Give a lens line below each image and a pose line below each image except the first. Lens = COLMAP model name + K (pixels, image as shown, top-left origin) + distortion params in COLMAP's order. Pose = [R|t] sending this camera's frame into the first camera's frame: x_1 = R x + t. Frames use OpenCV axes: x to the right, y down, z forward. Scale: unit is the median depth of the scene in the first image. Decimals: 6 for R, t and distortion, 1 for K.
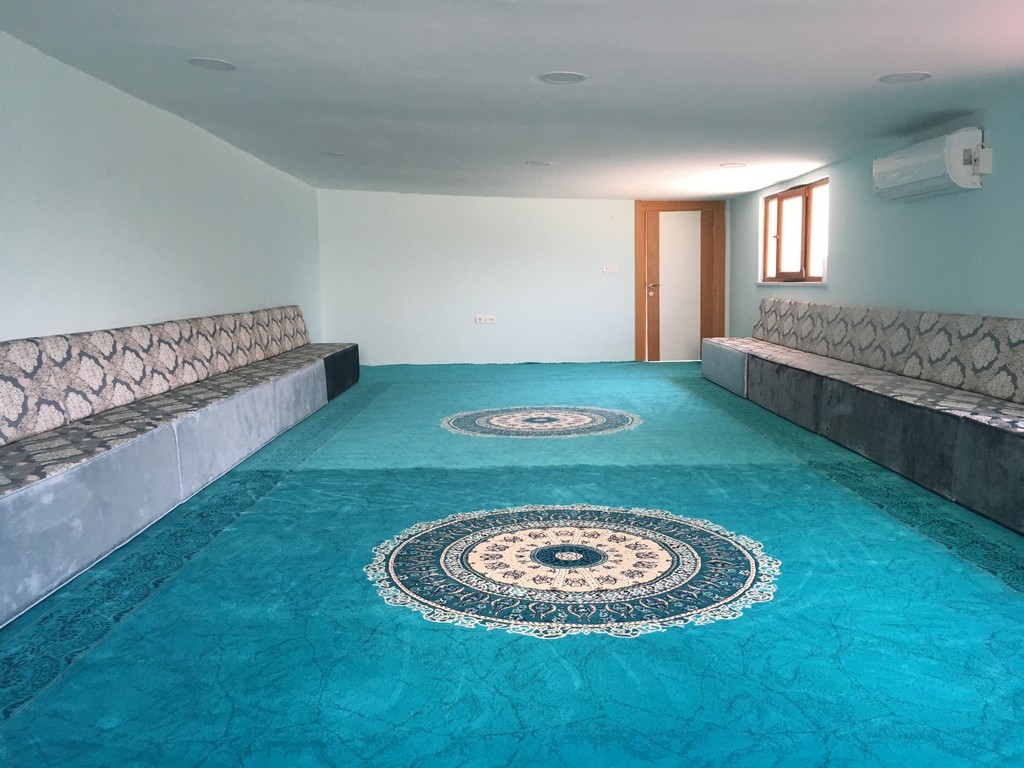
lens RADIAL K [[864.6, 0, 511.5], [0, 864.6, 386.2], [0, 0, 1]] dist [0.073776, -0.088359]
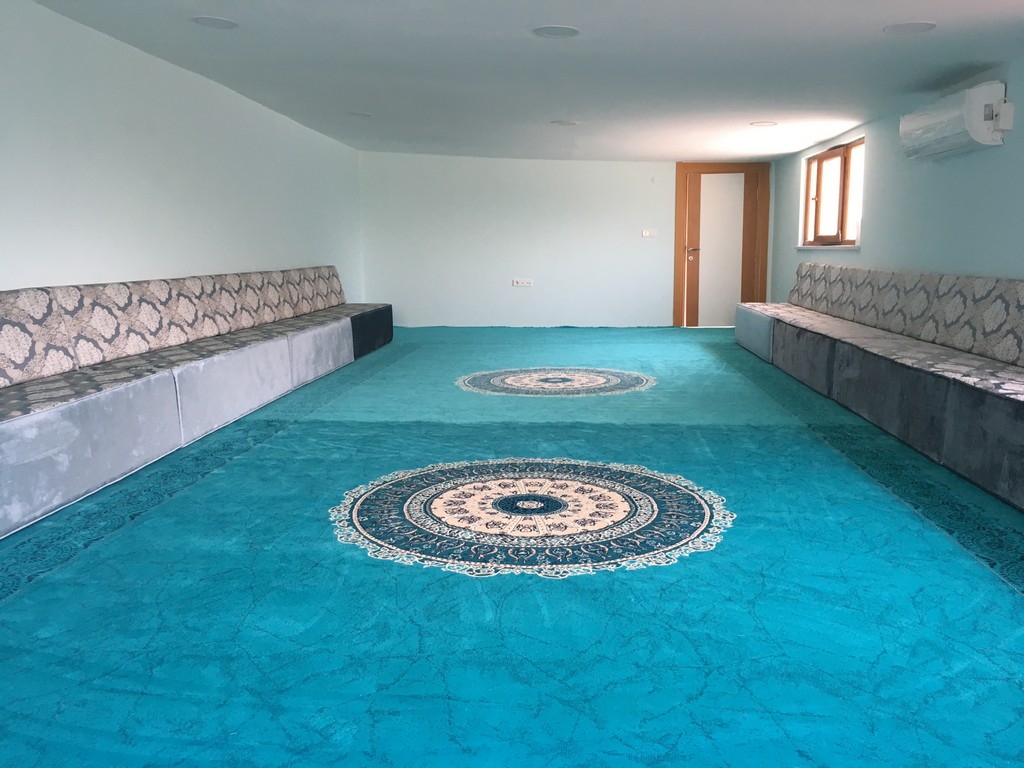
lens RADIAL K [[864.6, 0, 512.7], [0, 864.6, 386.0], [0, 0, 1]] dist [0.073776, -0.088359]
pose [[0.996885, 0.020027, -0.076280, 0.115867], [-0.017280, 0.999184, 0.036504, 0.018443], [0.076949, -0.035072, 0.996418, -0.013387]]
